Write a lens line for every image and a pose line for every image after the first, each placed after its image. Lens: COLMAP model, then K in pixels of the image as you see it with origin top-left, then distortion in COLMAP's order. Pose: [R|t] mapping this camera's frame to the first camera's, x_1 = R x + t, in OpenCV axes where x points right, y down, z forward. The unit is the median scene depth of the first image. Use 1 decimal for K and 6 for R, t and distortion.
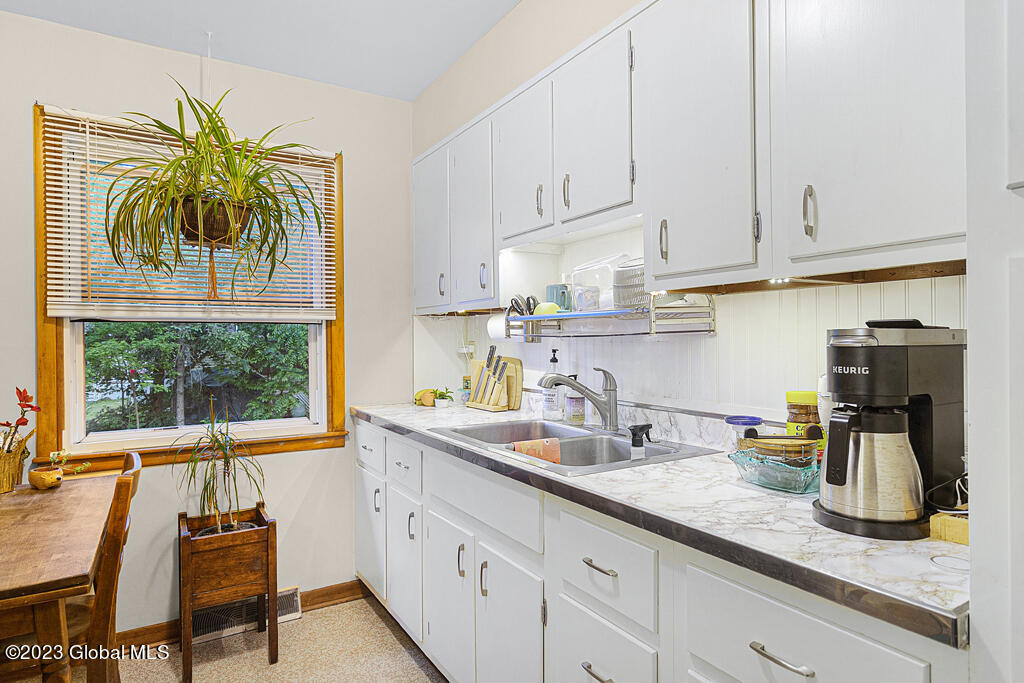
lens RADIAL K [[580.8, 0, 510.5], [0, 580.8, 338.6], [0, 0, 1]] dist [0.000086, 0.000747]
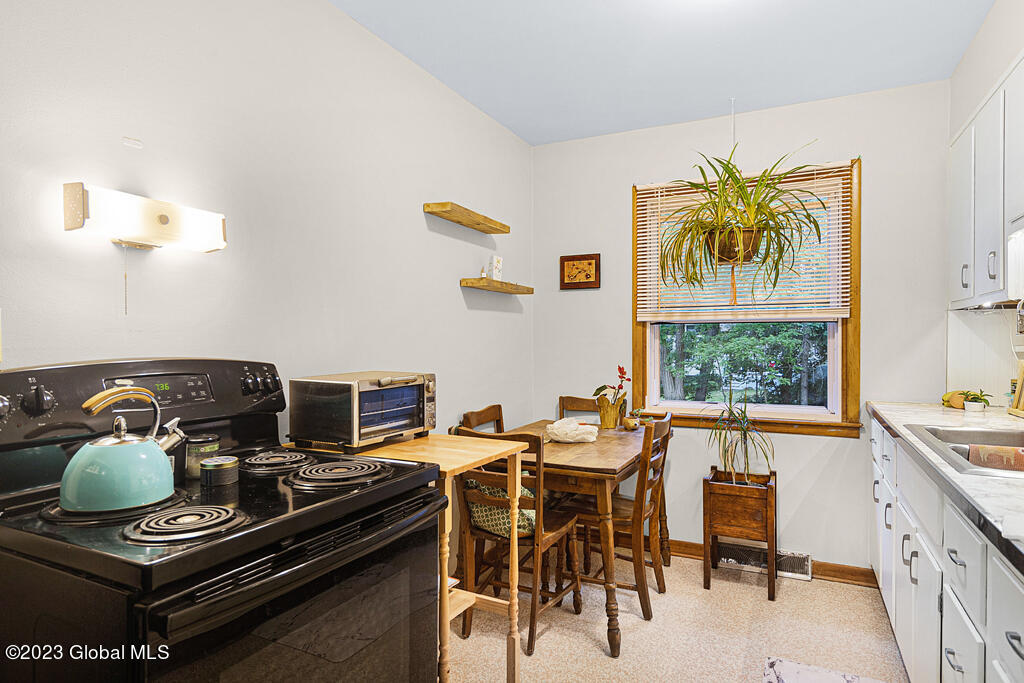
lens RADIAL K [[580.8, 0, 510.5], [0, 580.8, 338.6], [0, 0, 1]] dist [0.000086, 0.000747]
pose [[0.535875, 0.003464, -0.844290, 0.282449], [0.001497, 0.999986, 0.005053, -0.000273], [0.844296, -0.003972, 0.535862, -0.101077]]
